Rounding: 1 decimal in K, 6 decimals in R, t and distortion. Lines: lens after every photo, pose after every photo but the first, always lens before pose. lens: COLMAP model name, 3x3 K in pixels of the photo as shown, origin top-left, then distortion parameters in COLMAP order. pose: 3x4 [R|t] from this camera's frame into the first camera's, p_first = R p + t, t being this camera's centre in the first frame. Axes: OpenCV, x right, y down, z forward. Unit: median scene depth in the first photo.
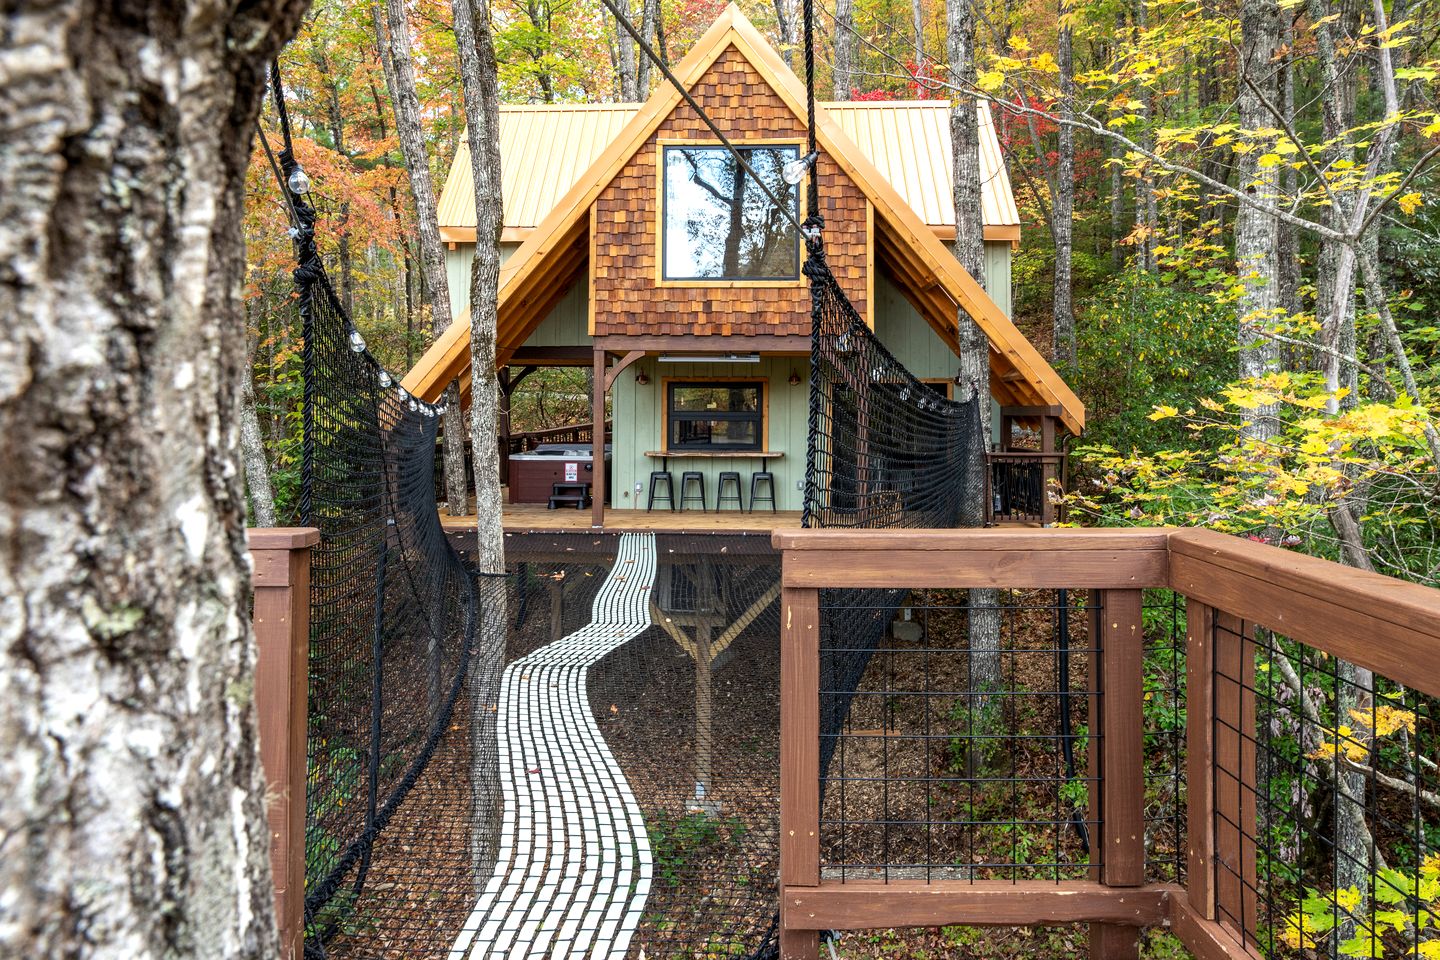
lens RADIAL K [[1065.6, 0, 697.1], [0, 1065.6, 360.7], [0, 0, 1]] dist [0.002896, -0.008948]
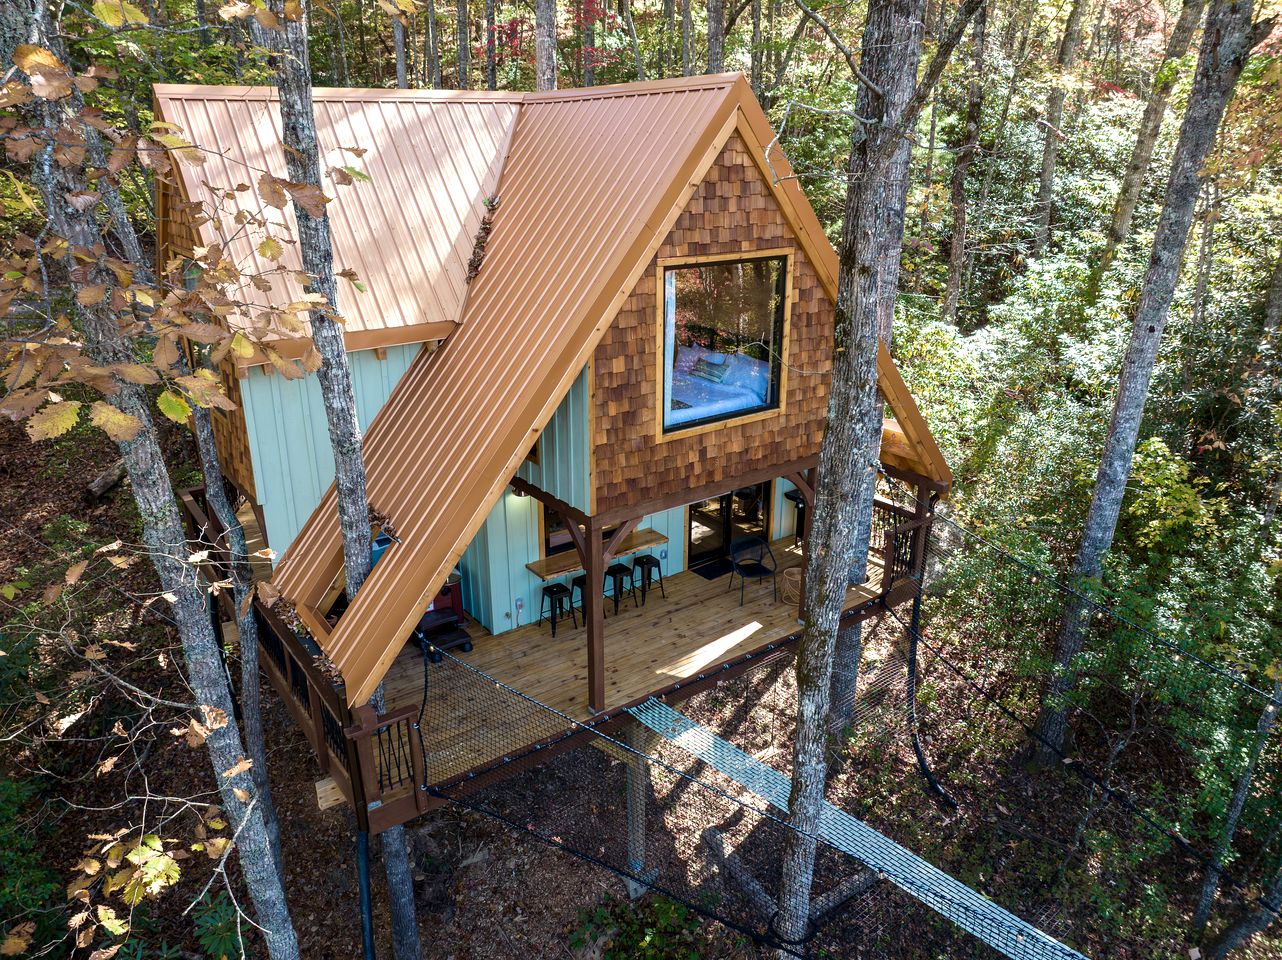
lens RADIAL K [[934.7, 0, 640.5], [0, 934.7, 473.6], [0, 0, 1]] dist [-0.034621, -0.006436]
pose [[0.768614, -0.220079, 0.600664, -0.484339], [-0.033015, 0.924061, 0.380816, -0.320870], [-0.638860, -0.312532, 0.702981, 0.488999]]
